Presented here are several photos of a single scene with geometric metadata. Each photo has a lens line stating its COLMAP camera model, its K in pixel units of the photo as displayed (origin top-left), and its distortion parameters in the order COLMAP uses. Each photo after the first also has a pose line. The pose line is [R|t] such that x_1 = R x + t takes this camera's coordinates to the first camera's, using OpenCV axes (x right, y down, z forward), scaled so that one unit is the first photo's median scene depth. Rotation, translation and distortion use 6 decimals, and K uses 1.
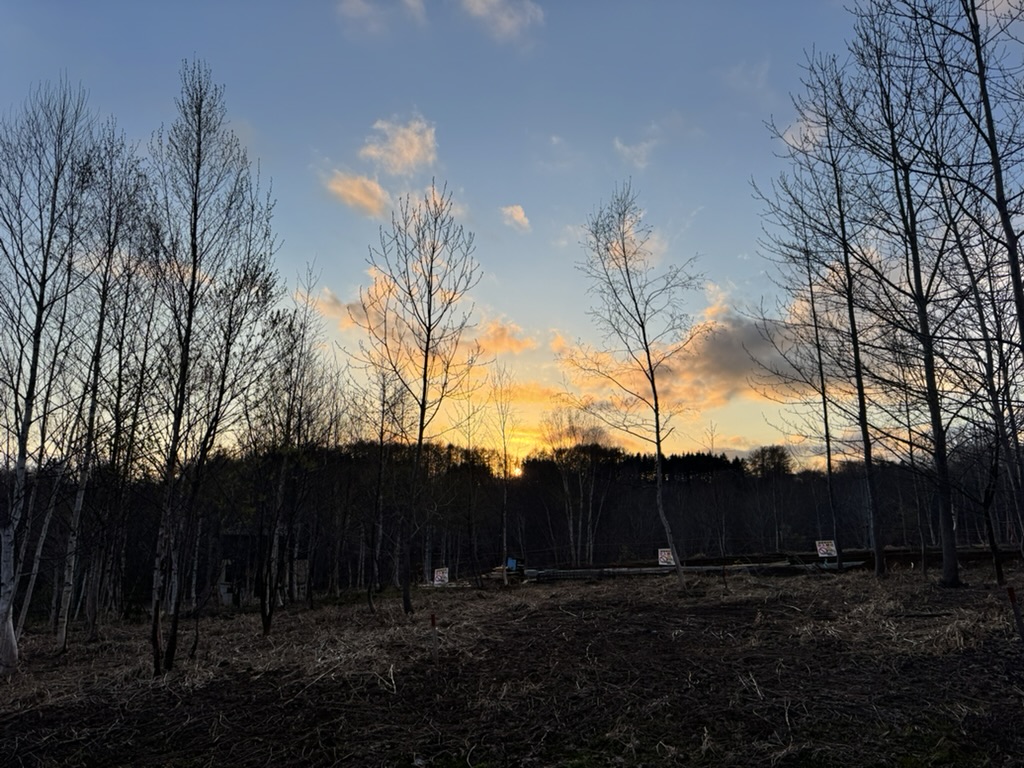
lens RADIAL K [[726.0, 0, 528.2], [0, 726.0, 382.9], [0, 0, 1]] dist [0.024000, -0.003379]
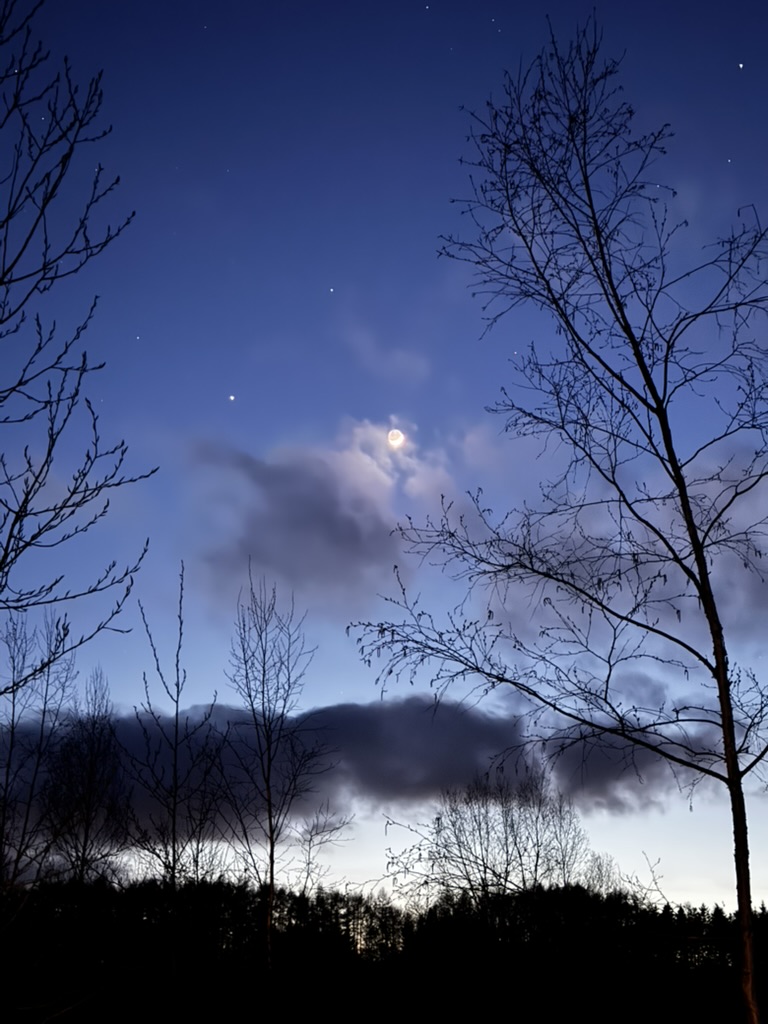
lens RADIAL K [[1433.9, 0, 384.0], [0, 1433.9, 512.0], [0, 0, 1]] dist [0.161677, -0.046338]
pose [[0.999322, -0.019521, -0.031226, 0.030008], [0.013979, 0.985555, -0.168776, 0.037419], [0.034070, 0.168225, 0.985160, 0.205549]]
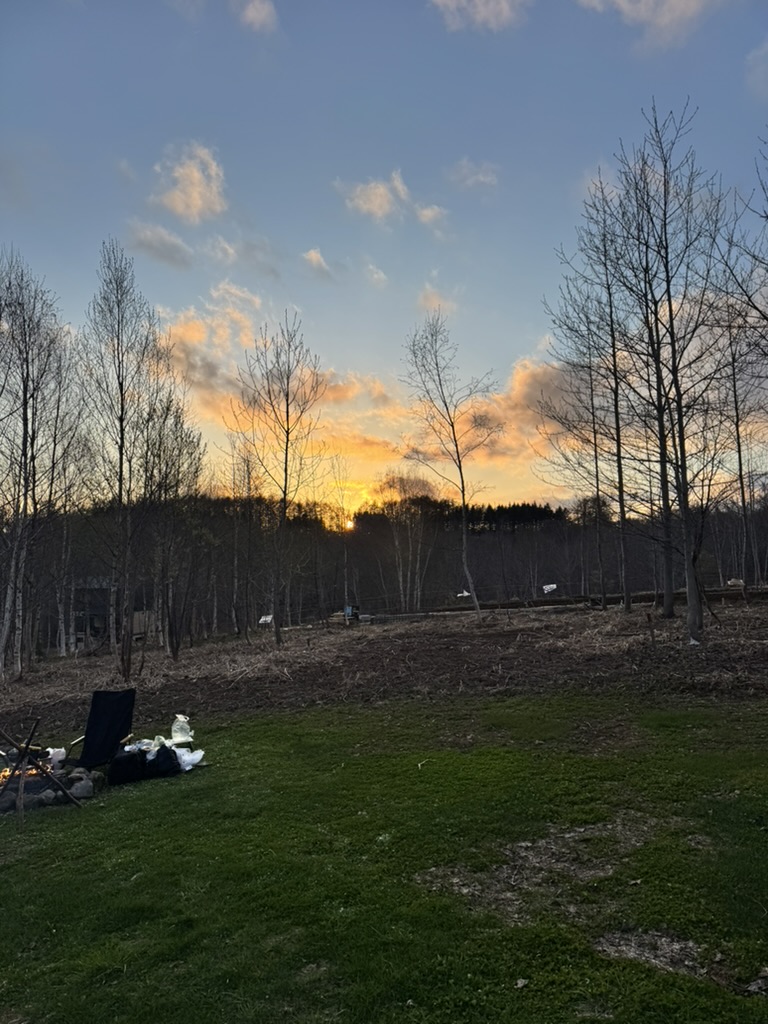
lens RADIAL K [[726.0, 0, 387.6], [0, 726.0, 534.2], [0, 0, 1]] dist [0.024000, -0.003379]
pose [[0.999114, -0.016296, 0.038811, -0.005359], [0.010796, 0.990383, 0.137930, -0.034671], [-0.040686, -0.137389, 0.989681, -0.154908]]
